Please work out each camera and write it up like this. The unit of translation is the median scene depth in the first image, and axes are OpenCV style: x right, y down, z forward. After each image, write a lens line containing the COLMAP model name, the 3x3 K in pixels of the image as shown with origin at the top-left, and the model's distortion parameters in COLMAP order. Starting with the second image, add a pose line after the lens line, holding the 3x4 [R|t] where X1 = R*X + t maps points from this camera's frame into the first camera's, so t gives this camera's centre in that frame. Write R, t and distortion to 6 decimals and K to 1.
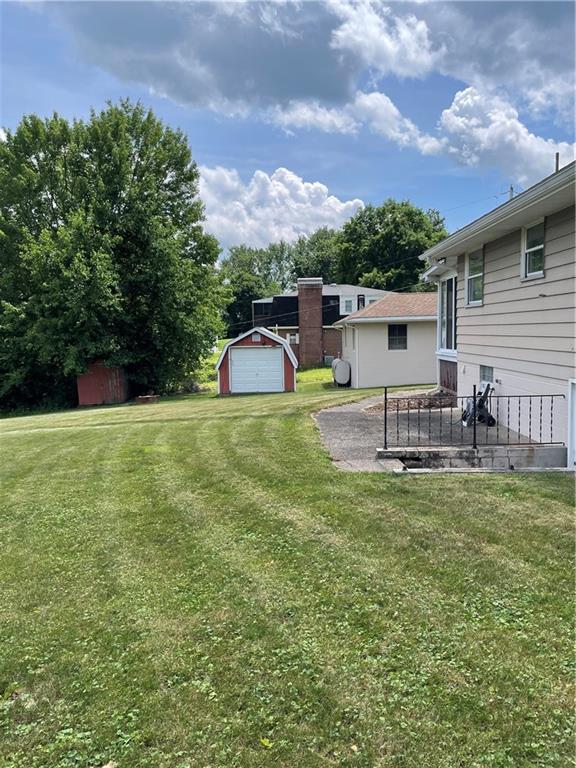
lens RADIAL K [[591.6, 0, 288.2], [0, 591.6, 401.9], [0, 0, 1]] dist [0.006360, -0.007279]
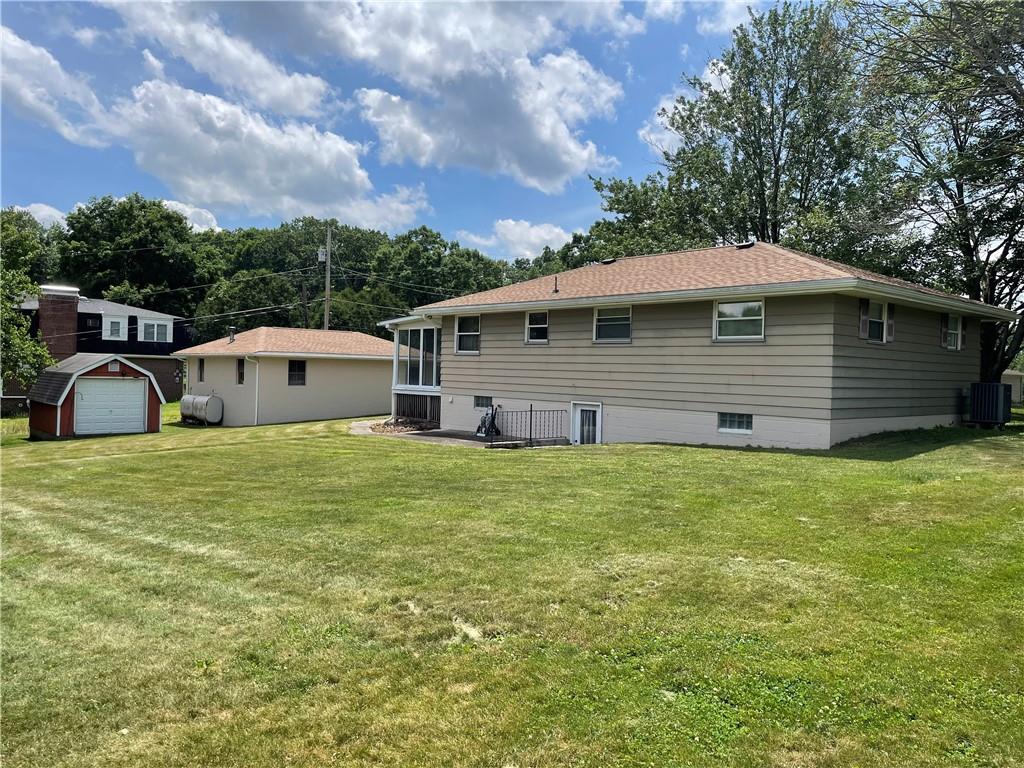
lens RADIAL K [[764.9, 0, 513.3], [0, 764.9, 359.8], [0, 0, 1]] dist [0.105798, -0.134313]
pose [[0.753979, 0.050241, 0.654975, -0.123728], [0.035411, 0.992513, -0.116895, 0.010473], [-0.655943, 0.111330, 0.746555, -0.067046]]
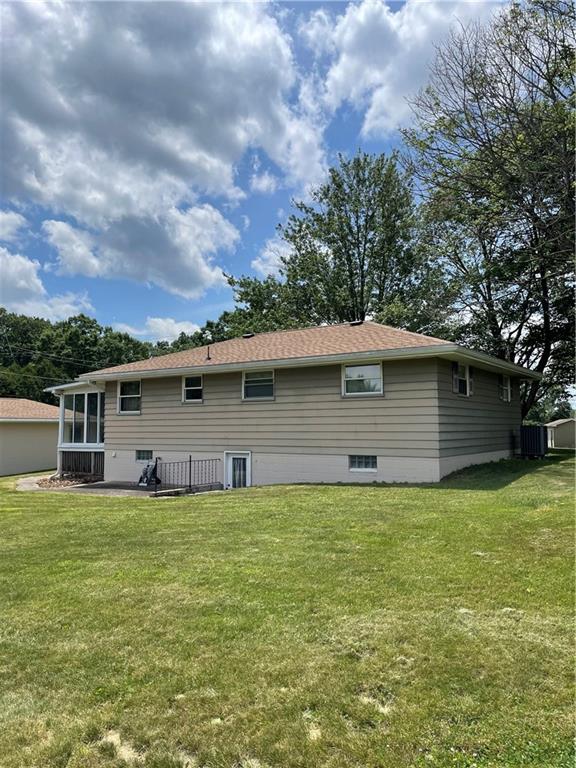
lens RADIAL K [[573.7, 0, 291.5], [0, 573.7, 374.8], [0, 0, 1]] dist [0.105798, -0.134313]
pose [[0.585004, 0.093056, 0.805674, -0.111394], [0.088054, 0.980236, -0.177155, 0.008175], [-0.806237, 0.174579, 0.565248, -0.043404]]
